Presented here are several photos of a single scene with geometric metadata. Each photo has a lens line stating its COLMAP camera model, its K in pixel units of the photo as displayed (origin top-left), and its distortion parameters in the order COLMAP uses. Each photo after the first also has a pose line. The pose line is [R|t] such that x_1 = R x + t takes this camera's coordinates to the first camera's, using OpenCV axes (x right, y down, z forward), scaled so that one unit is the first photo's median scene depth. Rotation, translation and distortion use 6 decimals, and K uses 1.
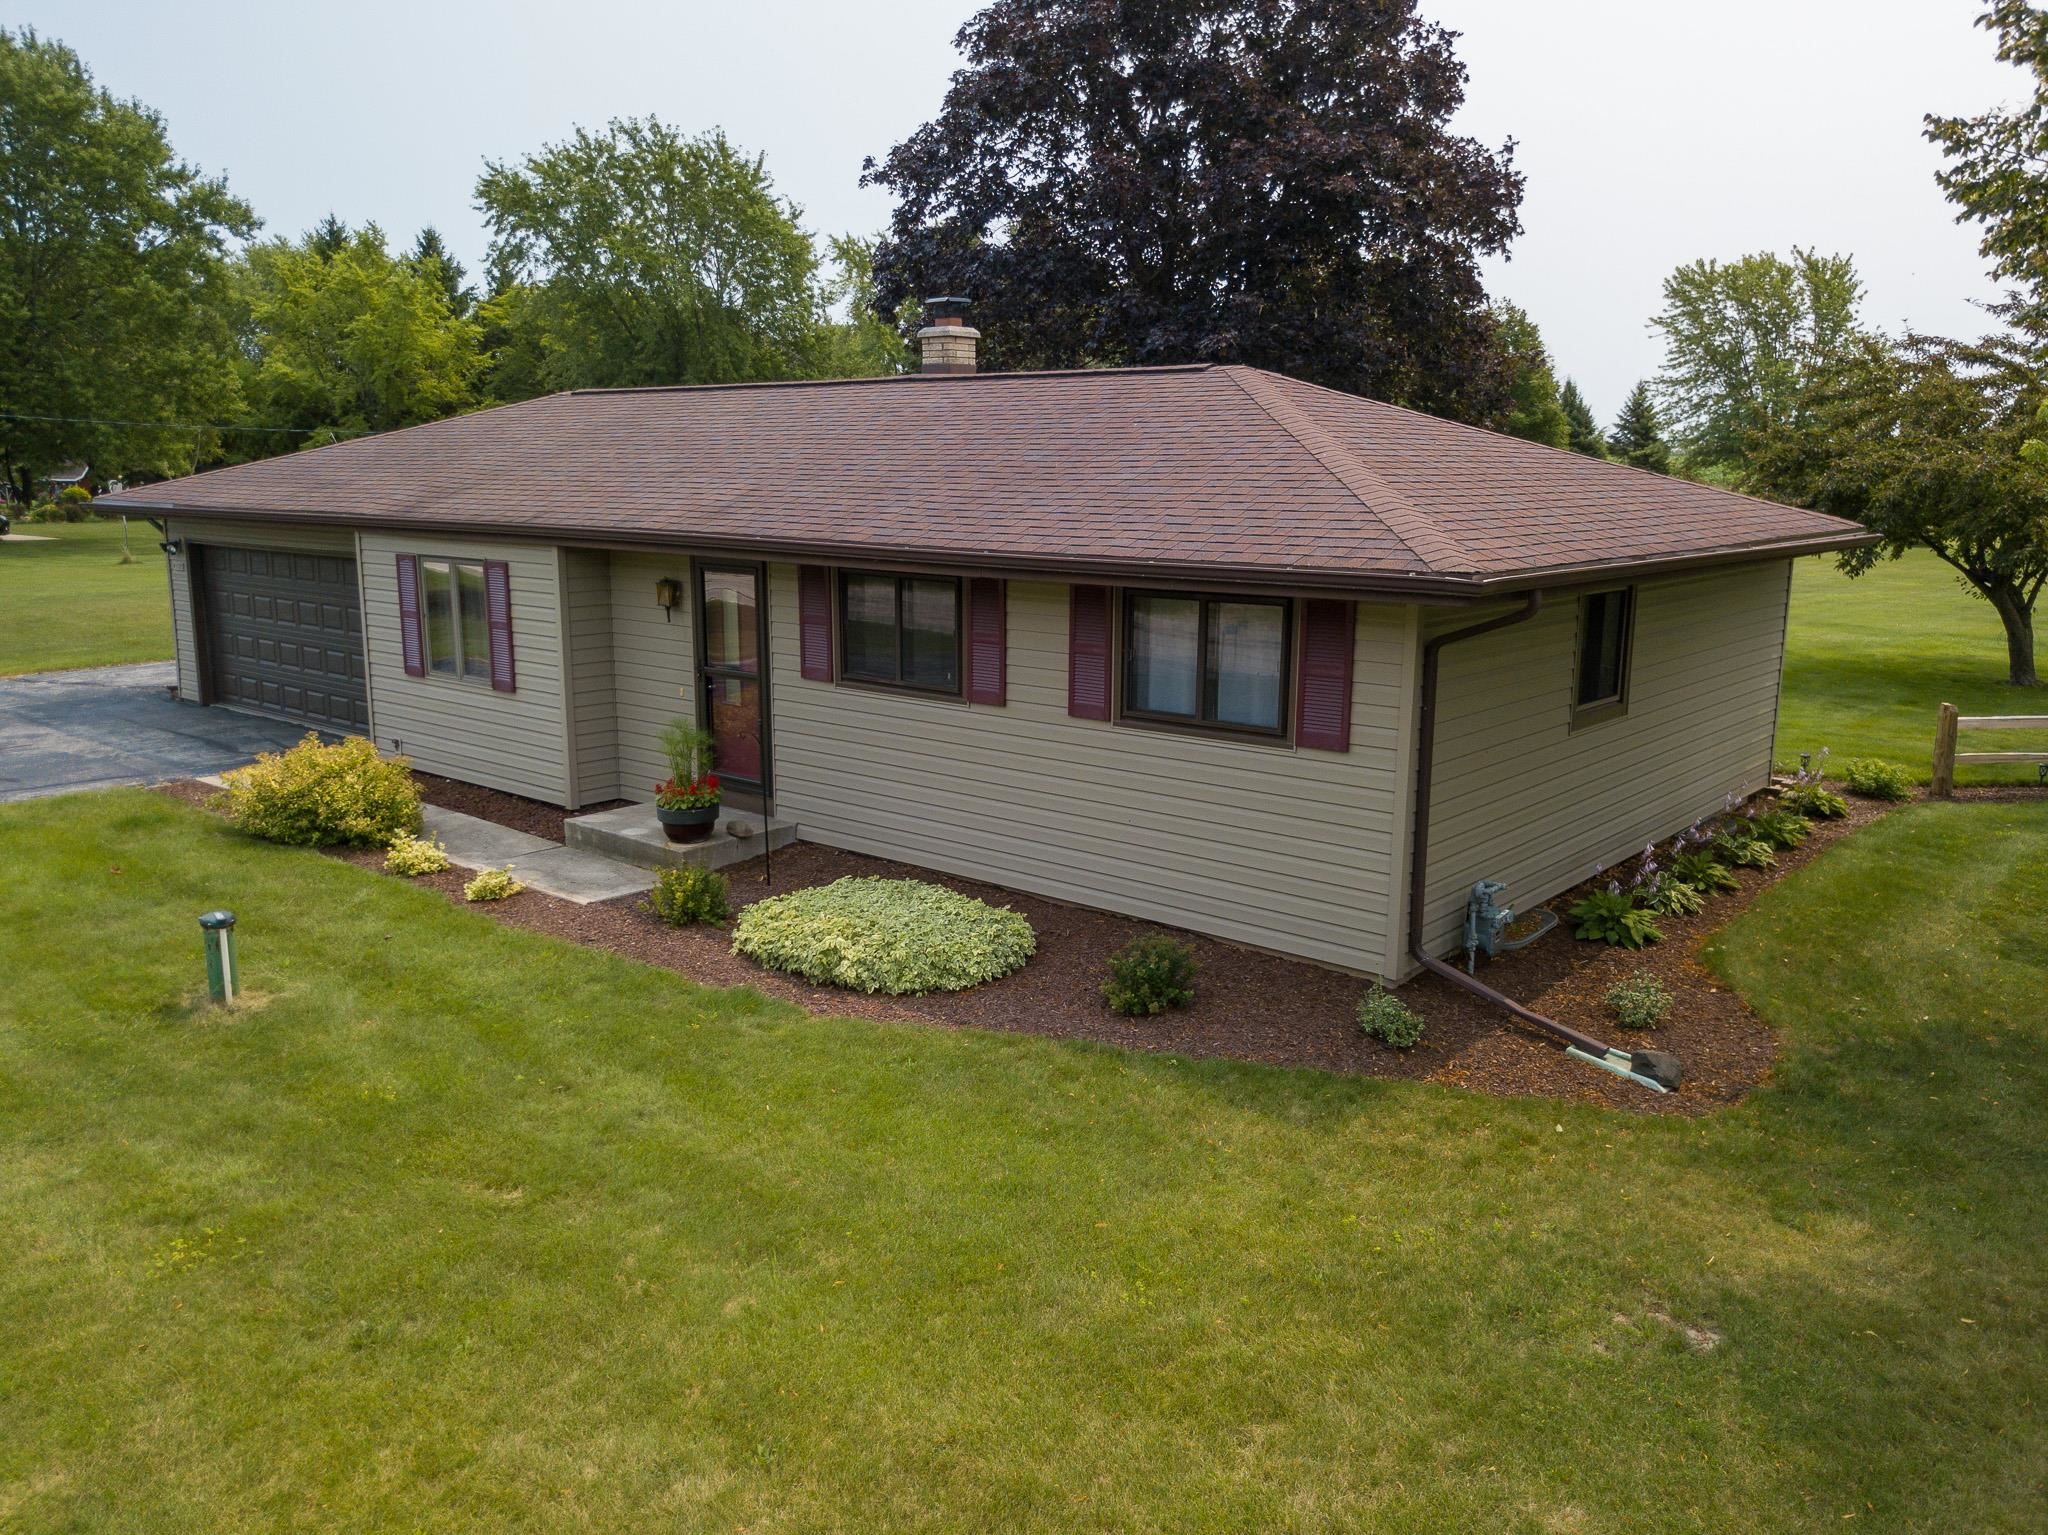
lens RADIAL K [[1572.8, 0, 1022.3], [0, 1572.8, 777.7], [0, 0, 1]] dist [-0.004063, -0.001856]
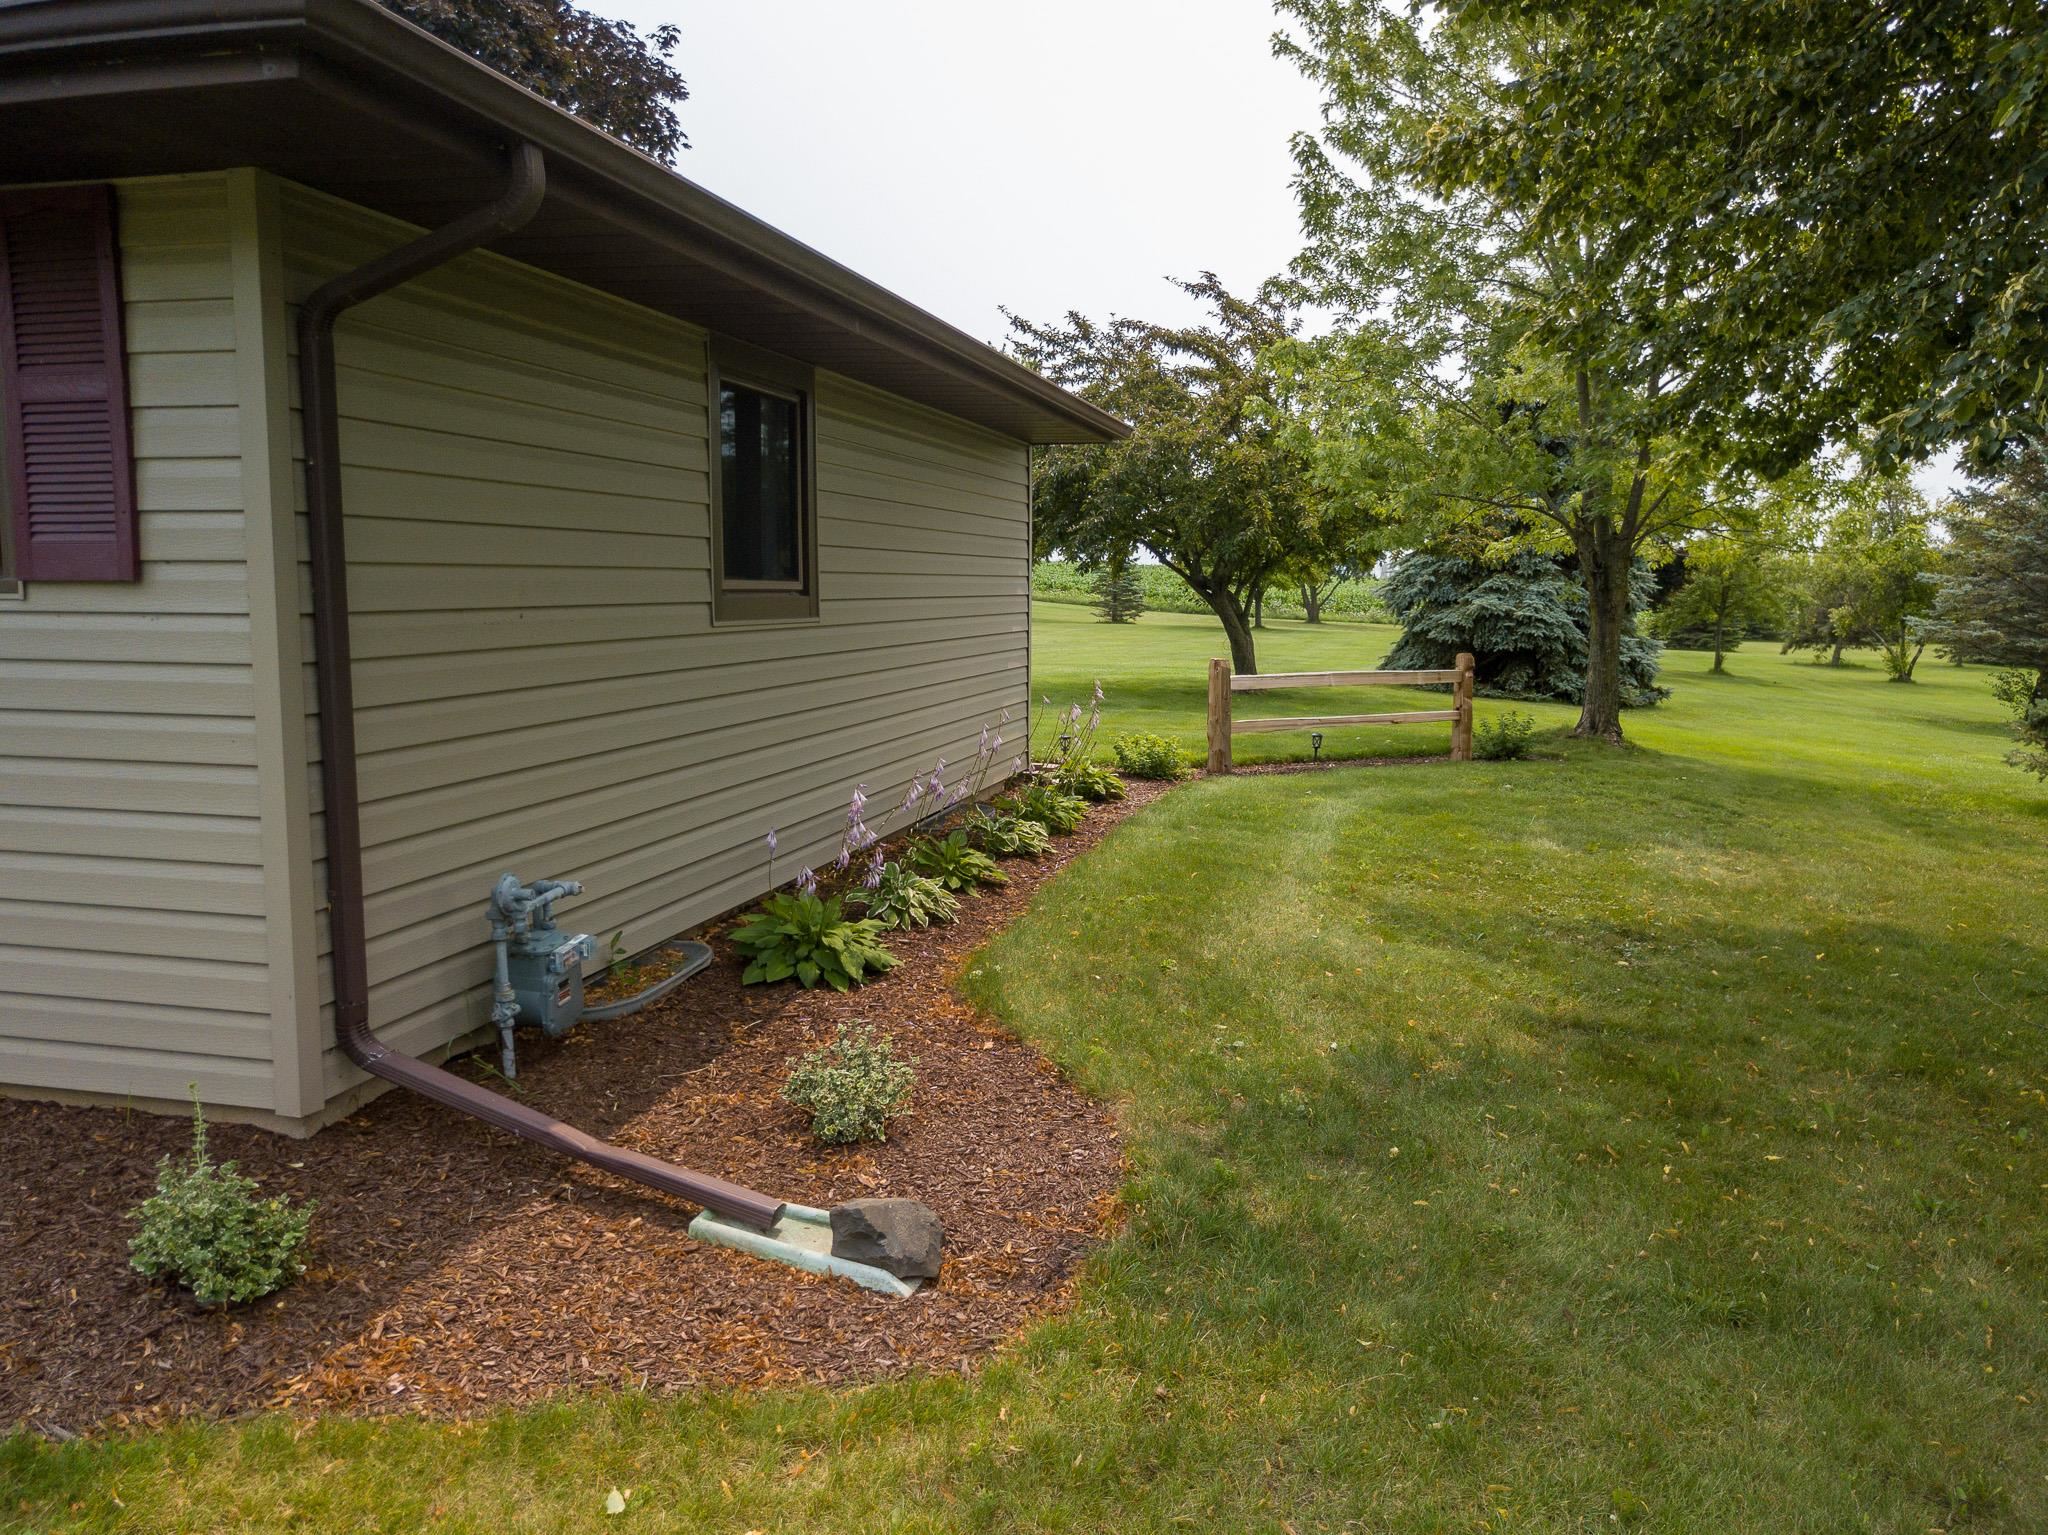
lens RADIAL K [[1572.8, 0, 1021.7], [0, 1572.8, 767.6], [0, 0, 1]] dist [-0.004063, -0.001856]
pose [[0.896403, -0.052576, 0.440111, 0.222246], [0.086910, 0.994514, -0.058211, 0.074100], [-0.434636, 0.090431, 0.896055, 0.513076]]
